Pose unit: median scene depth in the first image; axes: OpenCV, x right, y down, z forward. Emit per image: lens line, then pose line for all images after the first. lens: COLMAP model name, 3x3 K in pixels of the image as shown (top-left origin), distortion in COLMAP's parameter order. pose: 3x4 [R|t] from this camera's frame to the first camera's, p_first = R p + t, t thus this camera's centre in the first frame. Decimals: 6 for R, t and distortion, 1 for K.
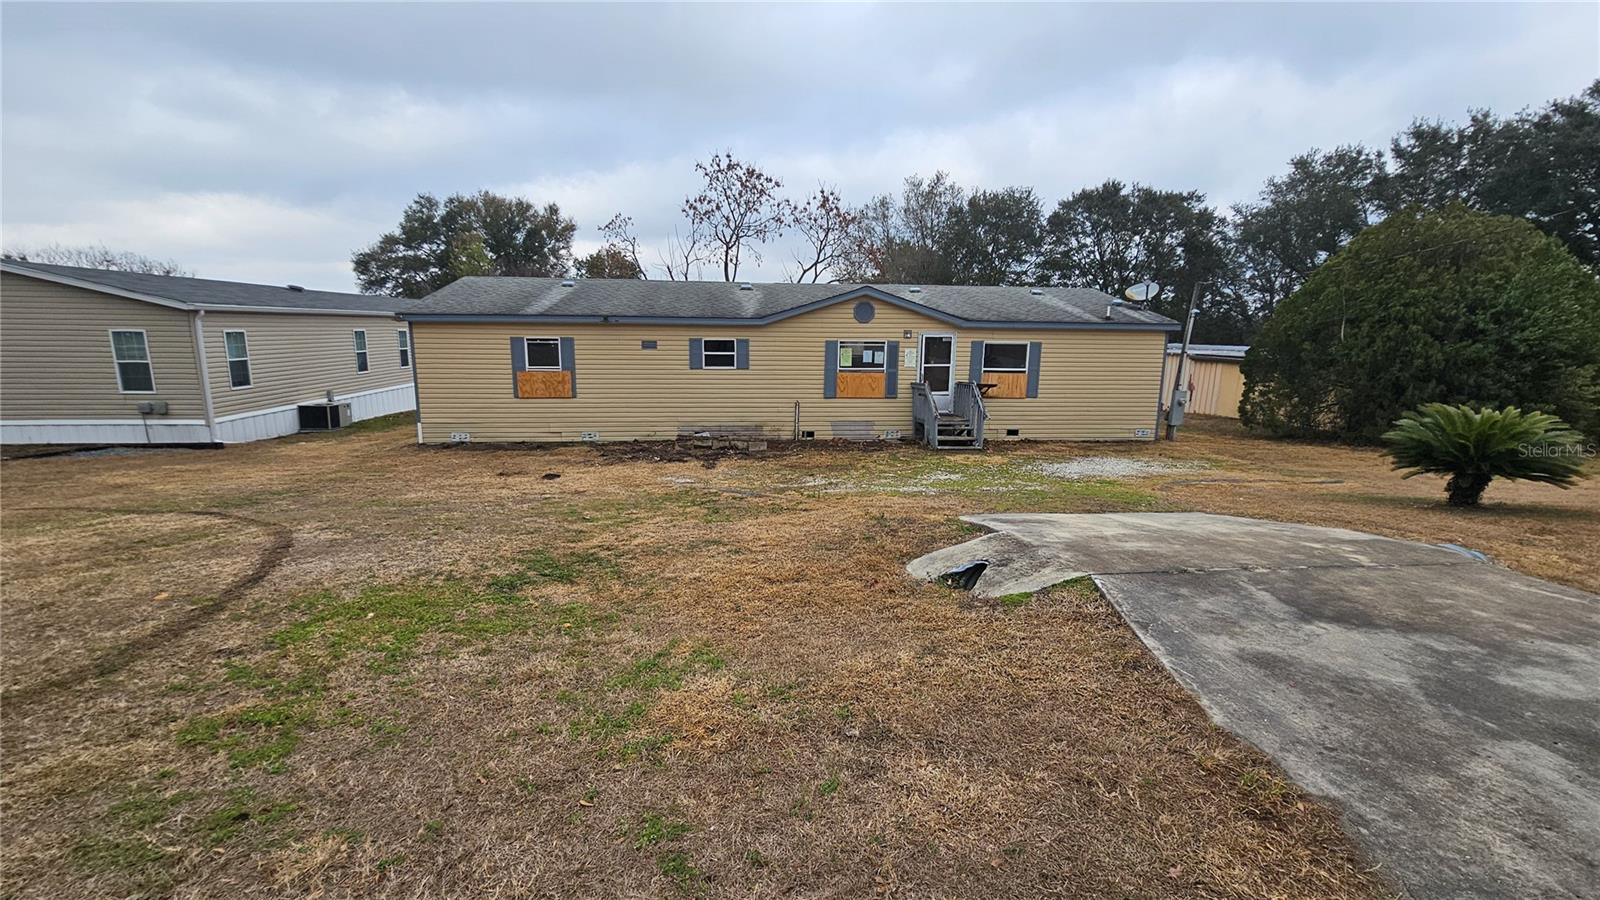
lens RADIAL K [[649.4, 0, 800.0], [0, 649.4, 450.0], [0, 0, 1]] dist [-0.009479, 0.004367]
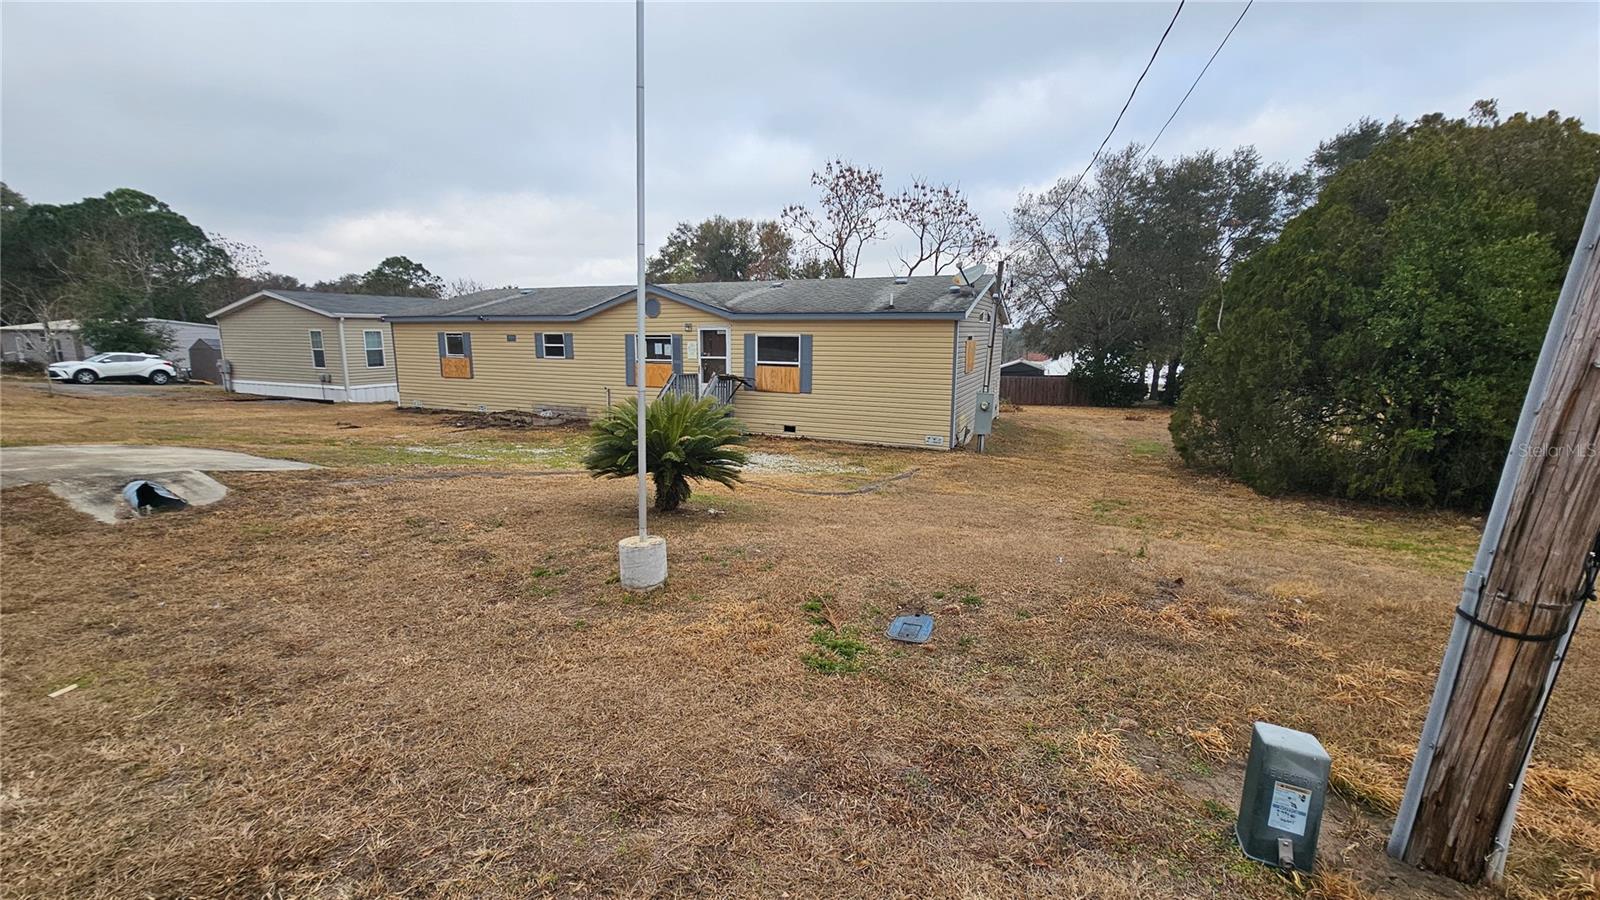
lens RADIAL K [[649.4, 0, 800.0], [0, 649.4, 450.0], [0, 0, 1]] dist [-0.009479, 0.004367]
pose [[0.866443, 0.082007, -0.492496, 0.856288], [-0.085558, 0.996215, 0.015360, -0.012402], [0.491891, 0.028828, 0.870179, 0.178822]]
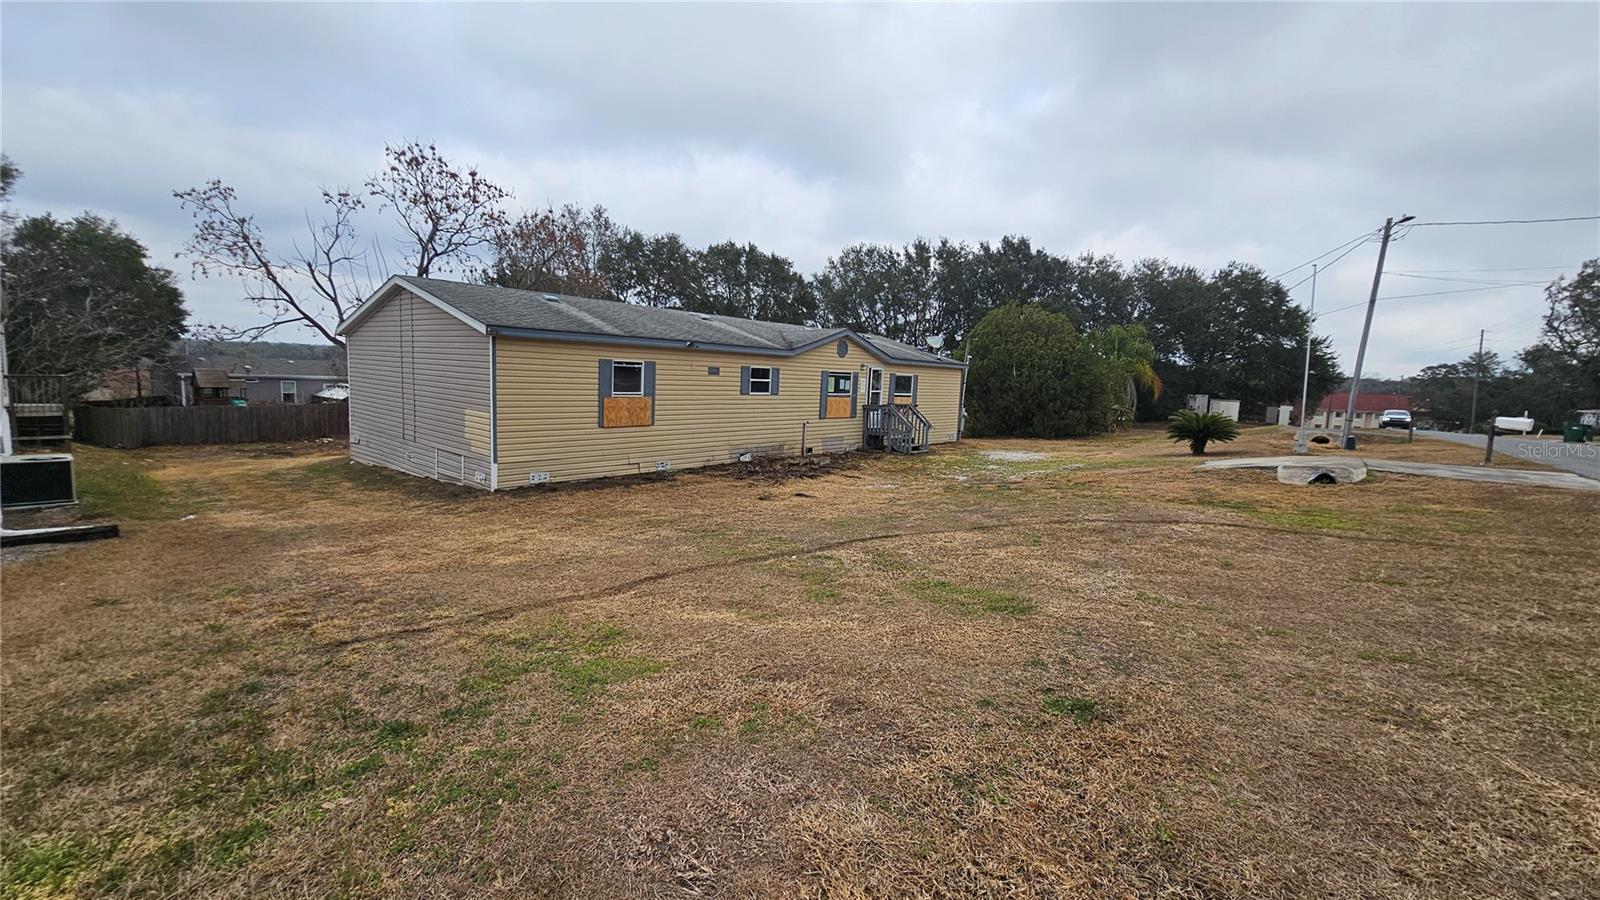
lens RADIAL K [[649.4, 0, 800.0], [0, 649.4, 450.0], [0, 0, 1]] dist [-0.009479, 0.004367]
pose [[0.725461, -0.061012, 0.685553, -0.808693], [0.089044, 0.996012, -0.005585, -0.019636], [-0.682478, 0.065096, 0.728001, 0.163827]]
